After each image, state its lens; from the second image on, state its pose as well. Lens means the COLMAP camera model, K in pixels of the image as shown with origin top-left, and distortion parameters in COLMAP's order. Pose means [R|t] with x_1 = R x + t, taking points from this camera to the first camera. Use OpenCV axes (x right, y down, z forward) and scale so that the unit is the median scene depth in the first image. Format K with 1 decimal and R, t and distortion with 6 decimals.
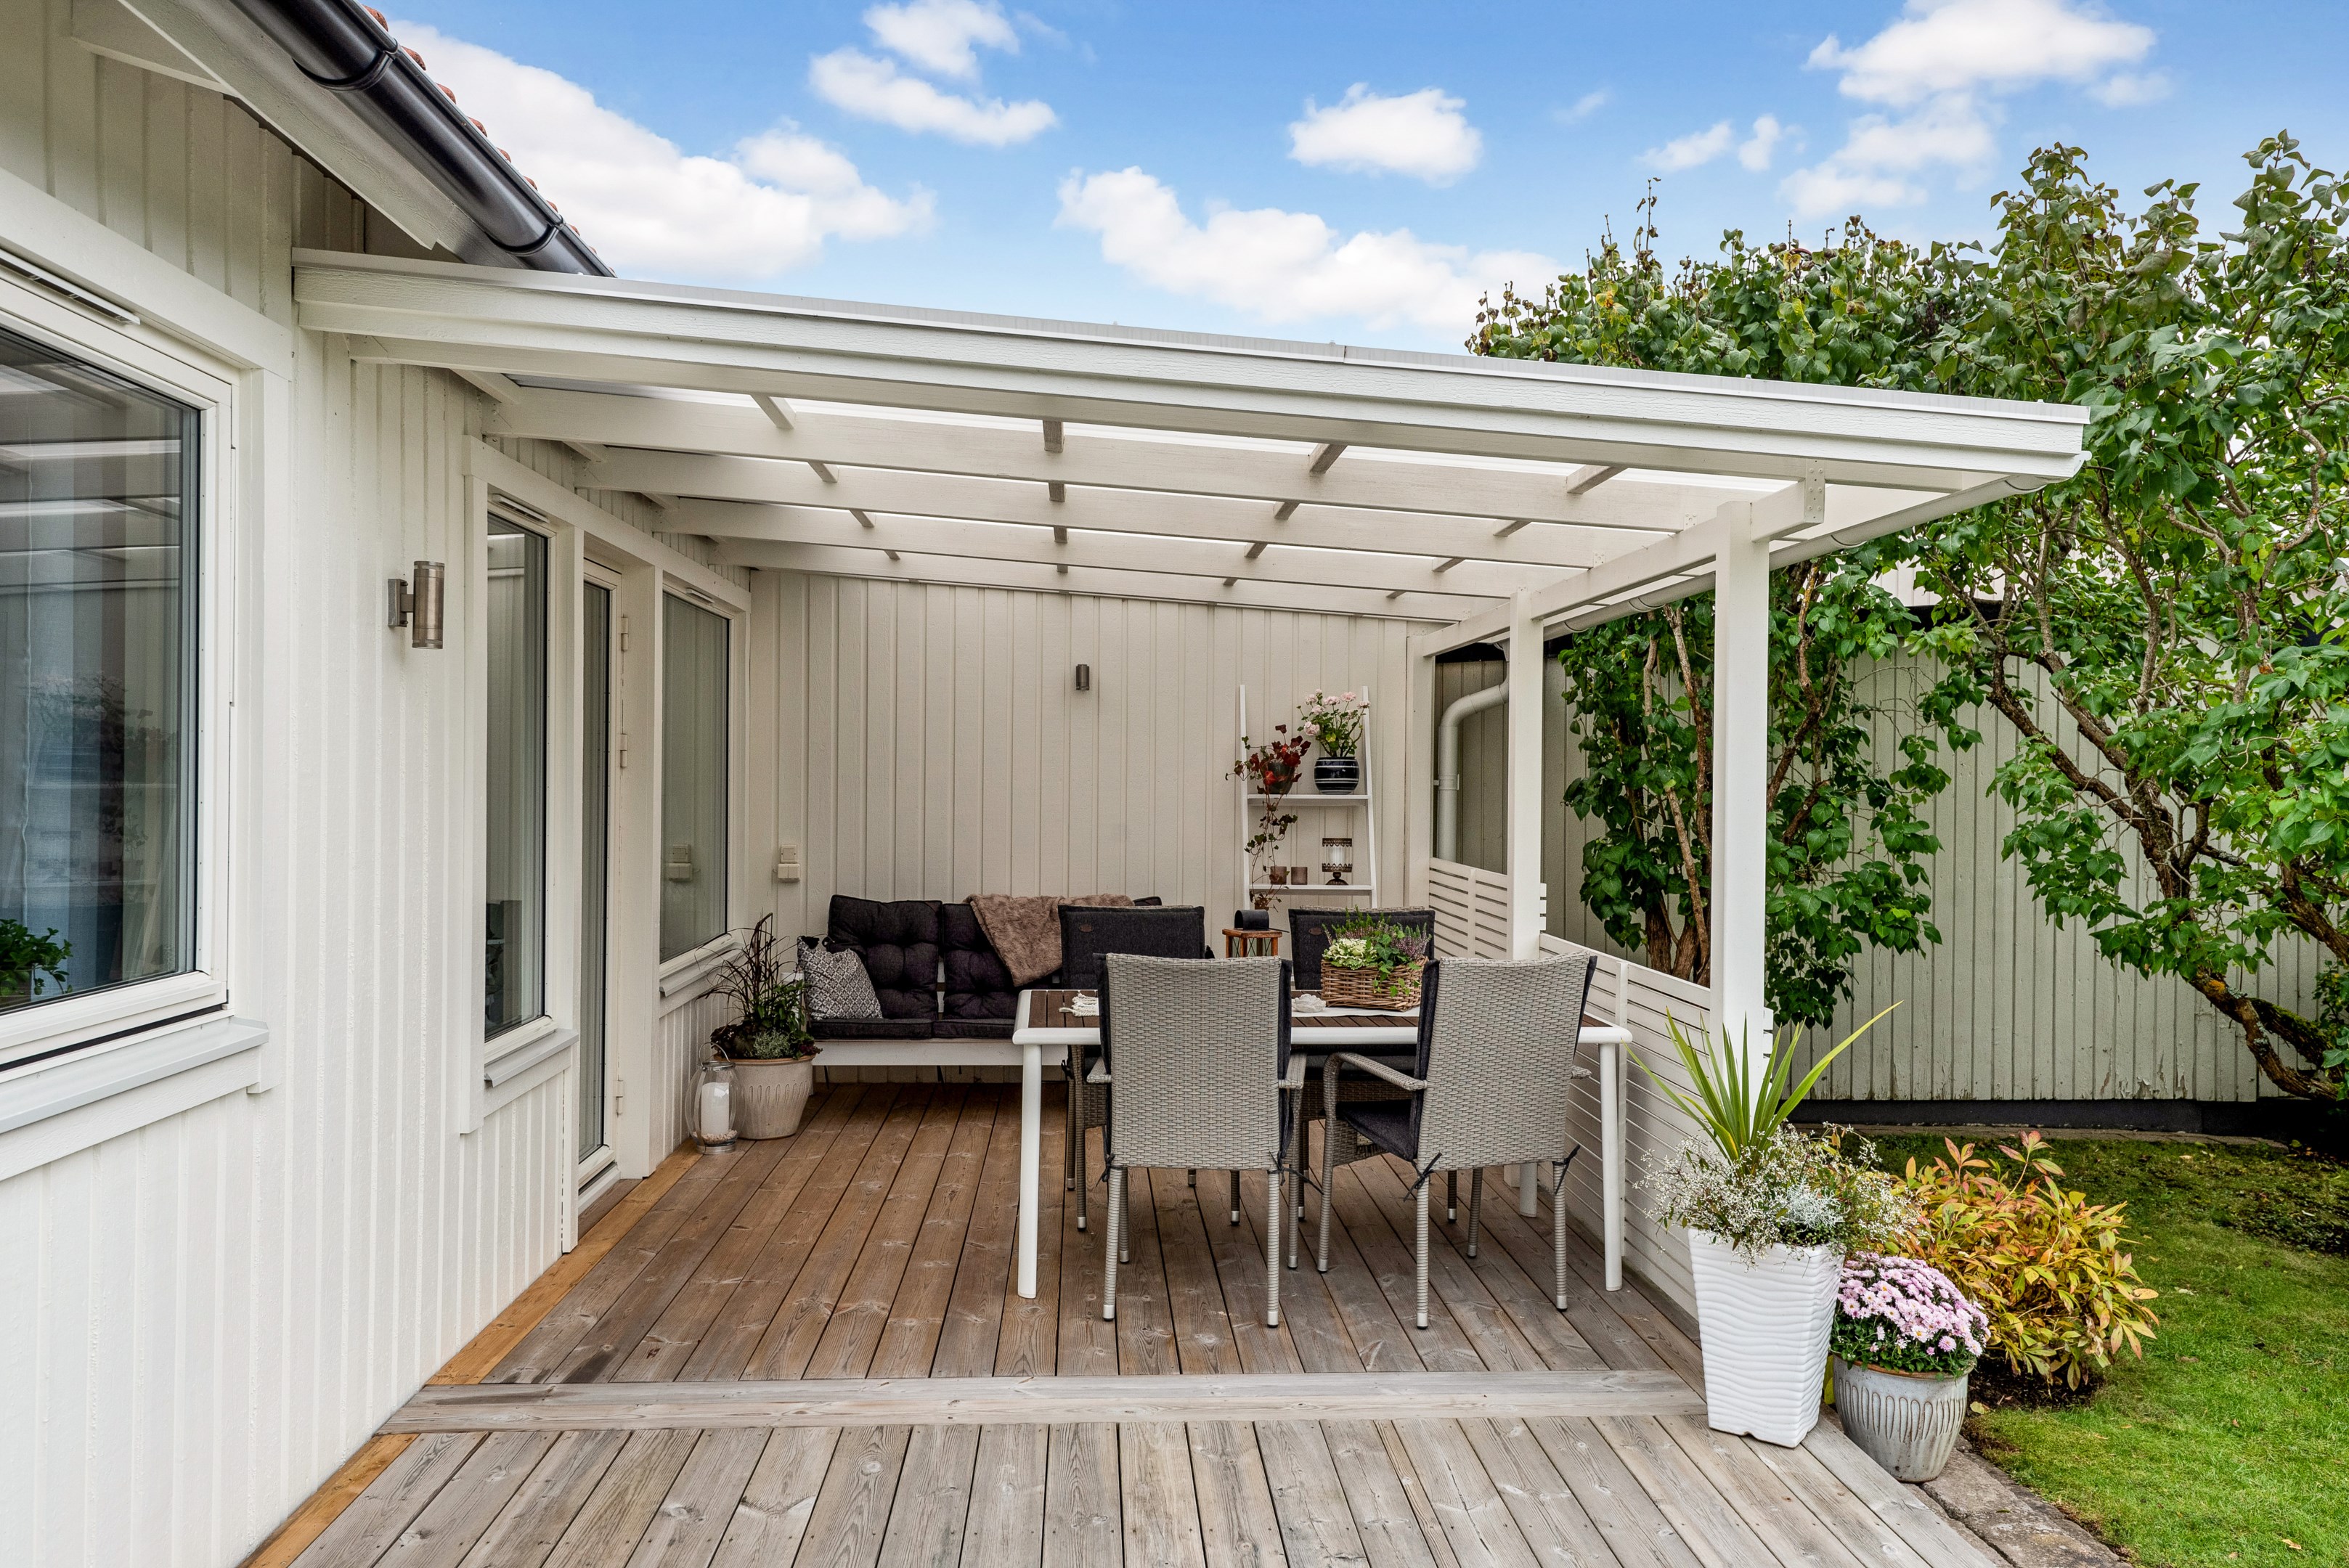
lens RADIAL K [[1709.5, 0, 1174.5], [0, 1709.5, 784.0], [0, 0, 1]] dist [0.015035, 0.000172]
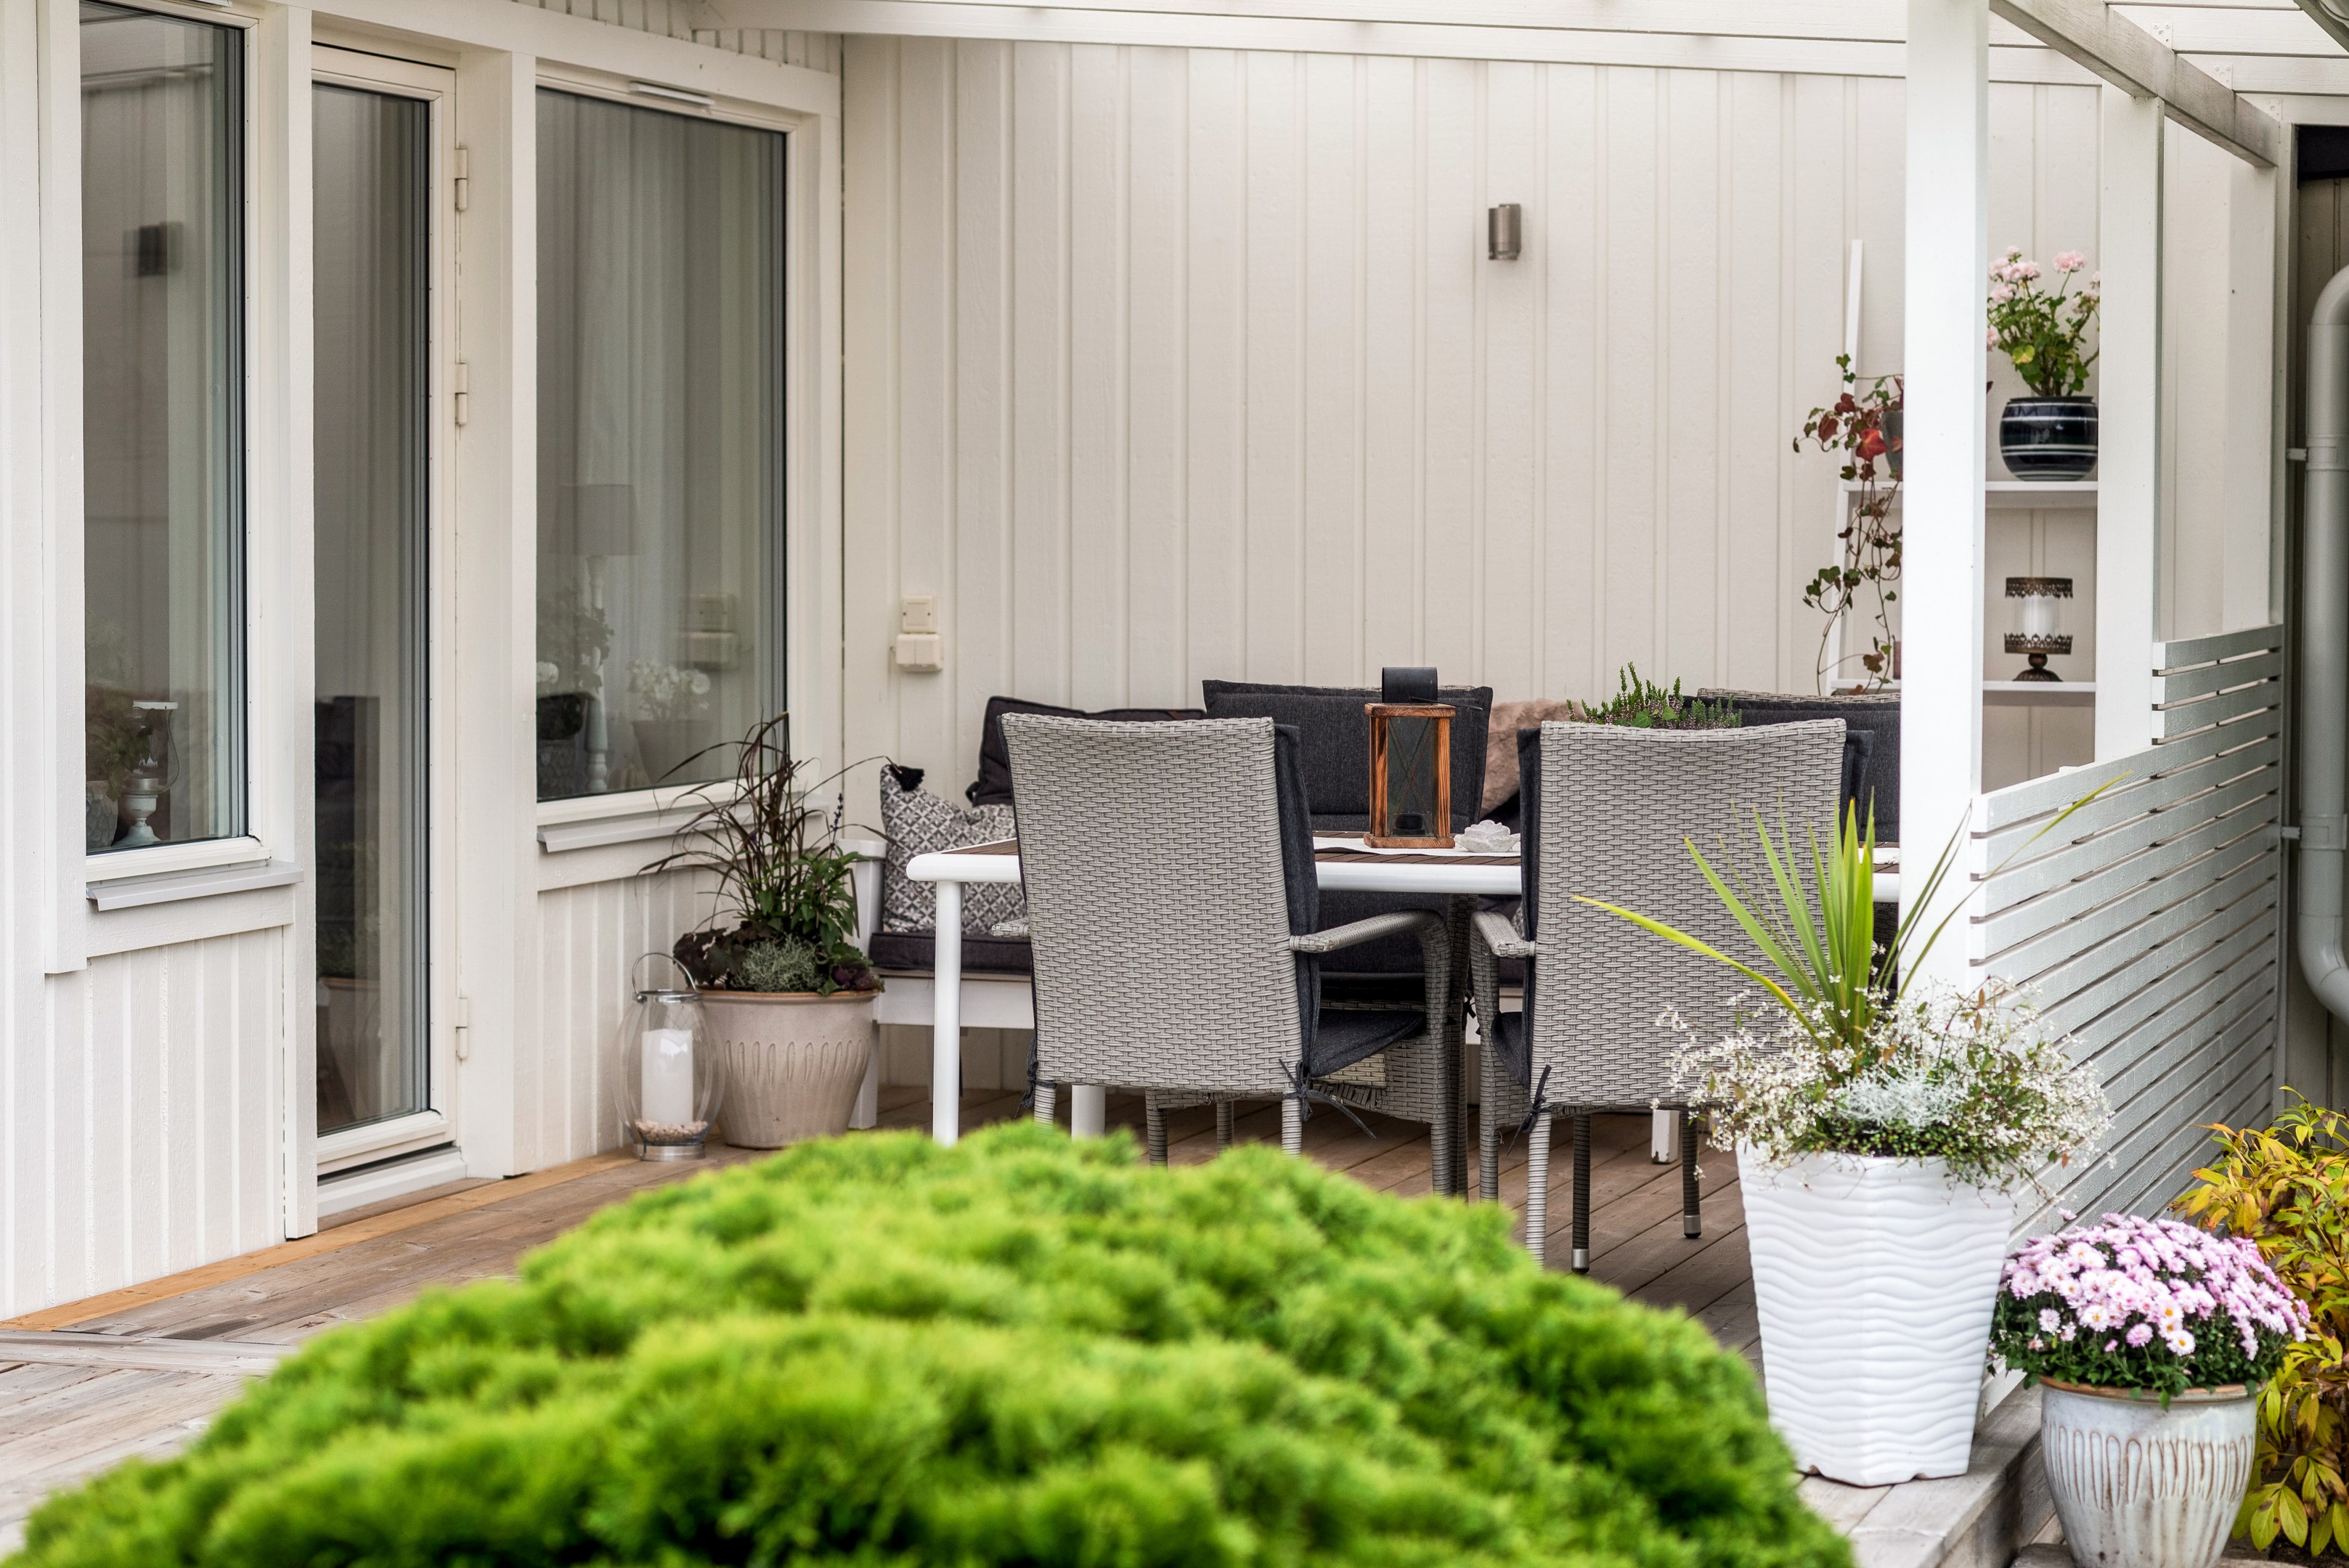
lens RADIAL K [[5543.8, 0, 1174.5], [0, 5543.8, 784.0], [0, 0, 1]] dist [-0.053197, 1.609229]
pose [[0.936118, 0.009662, -0.351554, 0.478040], [0.004260, 0.999238, 0.038805, 0.034222], [0.351661, -0.037824, 0.935363, -0.538328]]
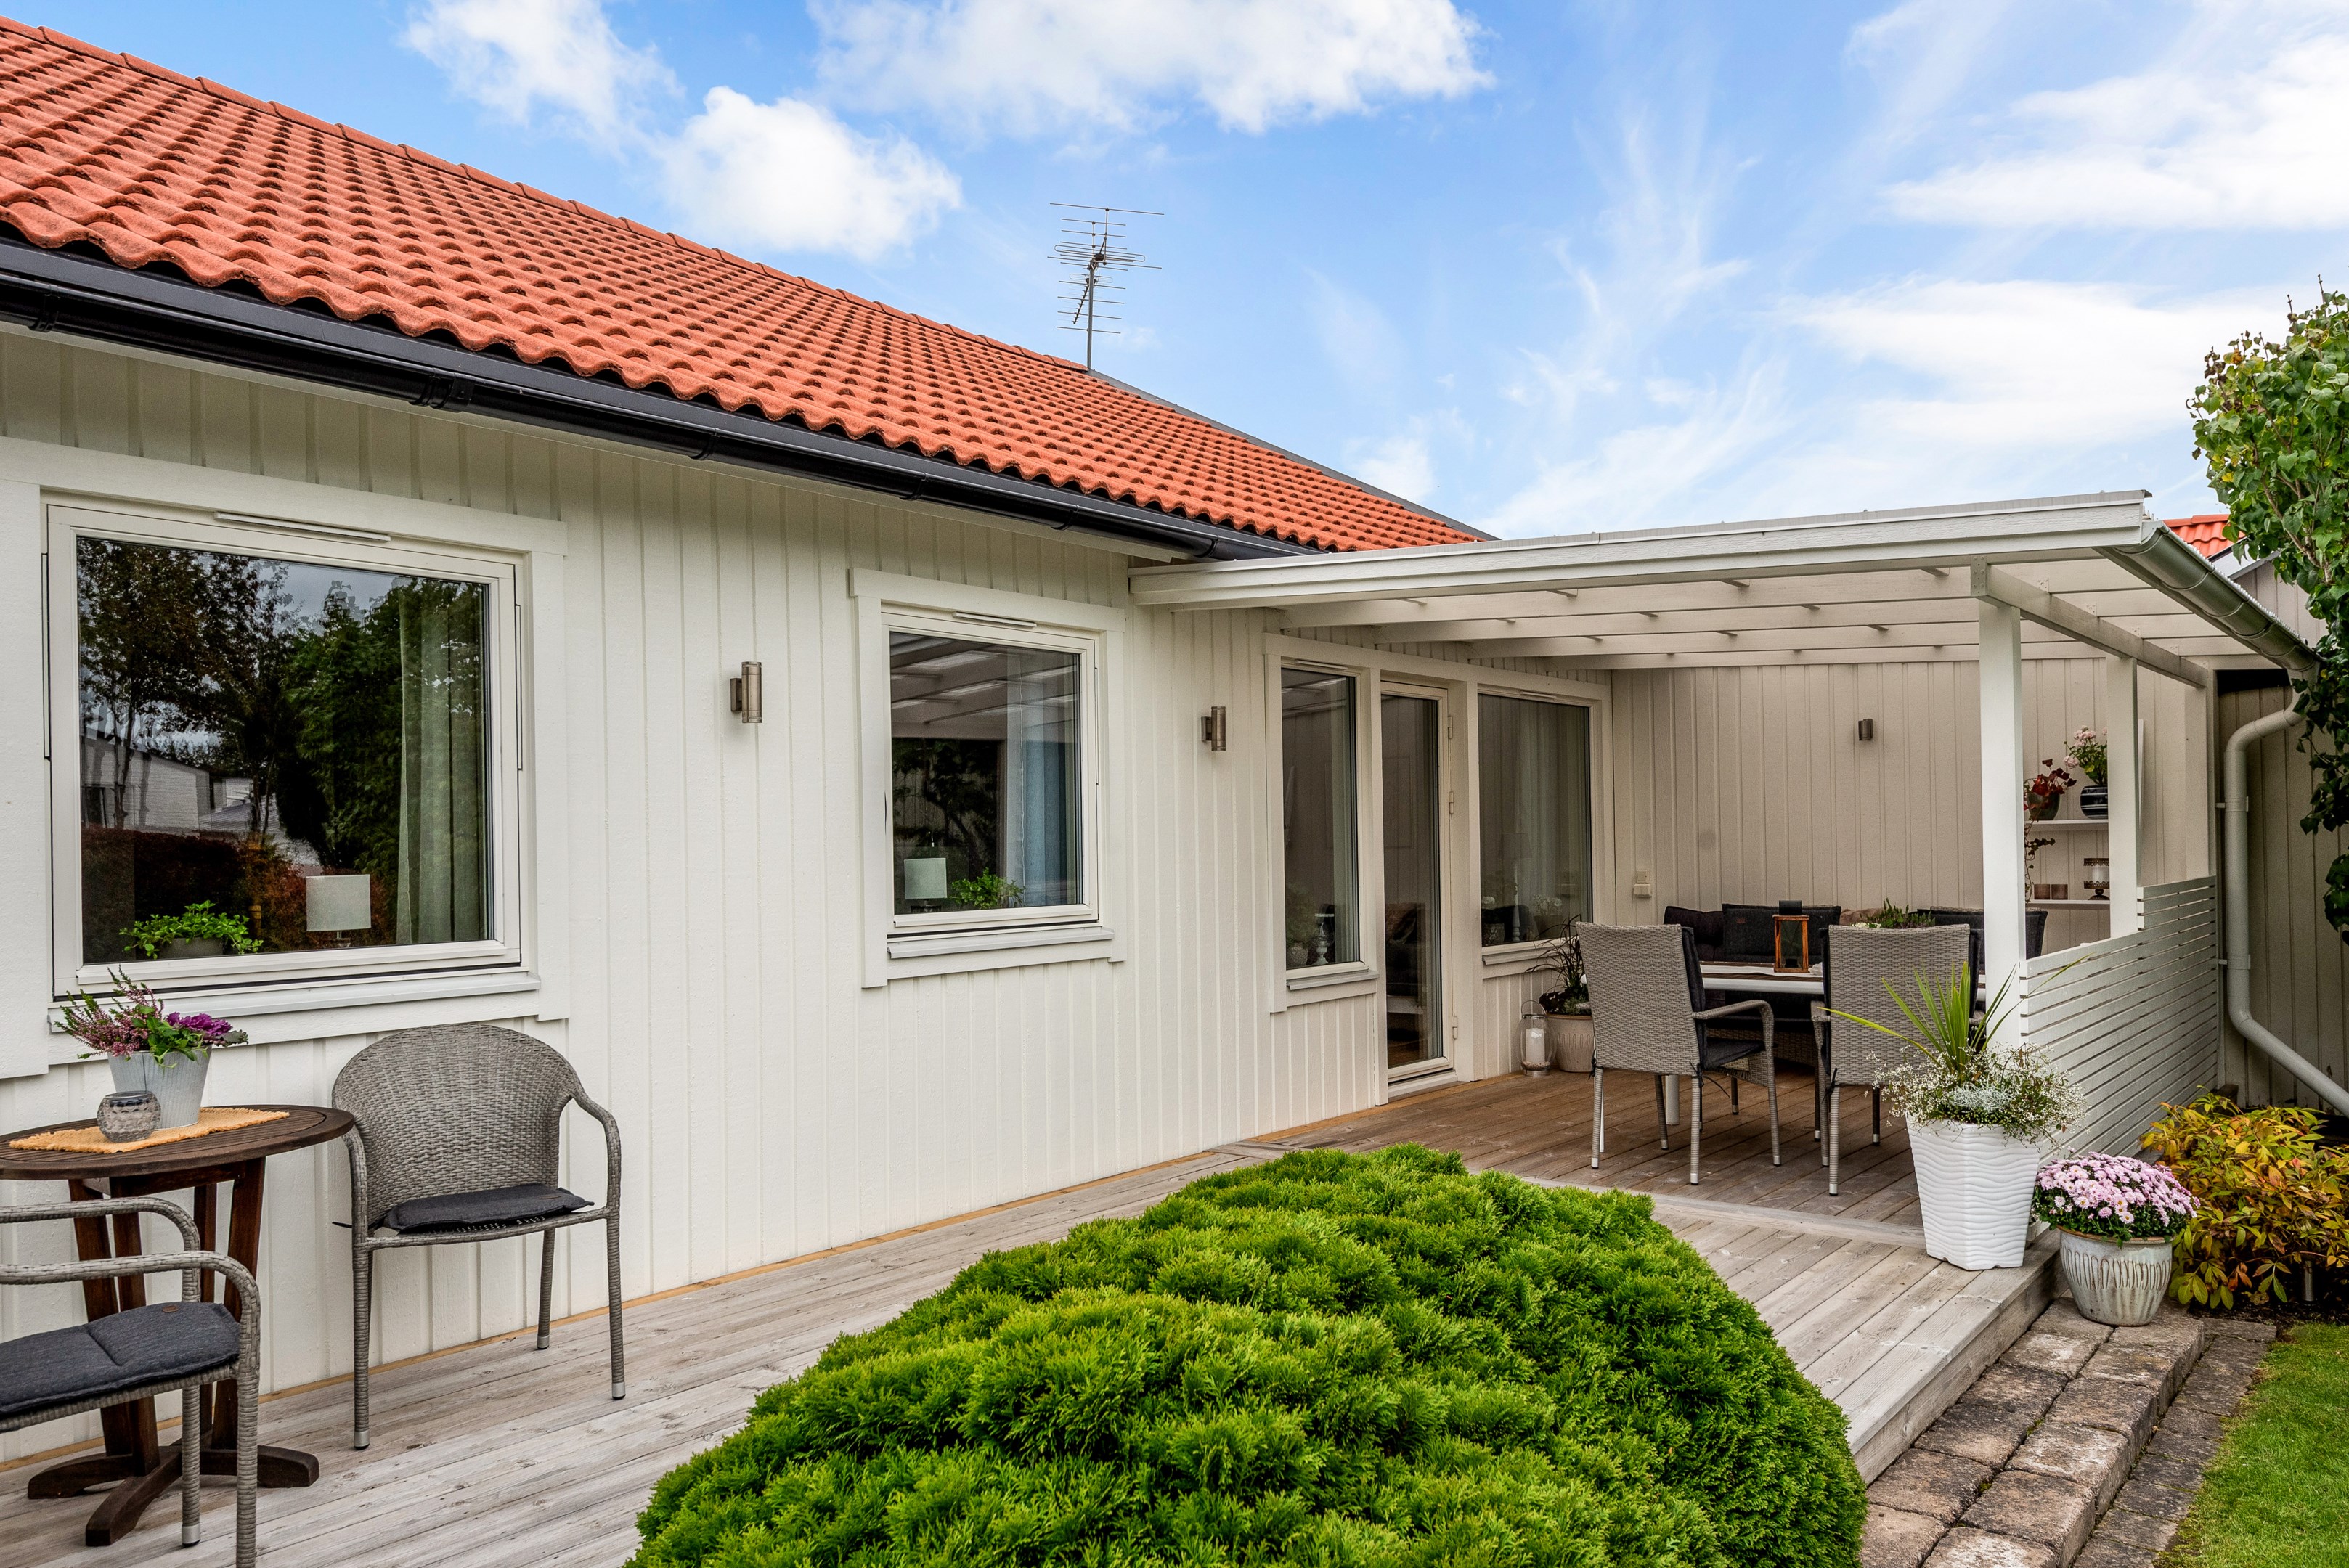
lens RADIAL K [[1629.3, 0, 1185.9], [0, 1629.3, 843.2], [0, 0, 1]] dist [0.026108, -0.003622]
pose [[0.733604, -0.023340, -0.679176, 0.465903], [0.020132, 0.999718, -0.012610, 0.028401], [0.679279, -0.004422, 0.733867, -0.226435]]
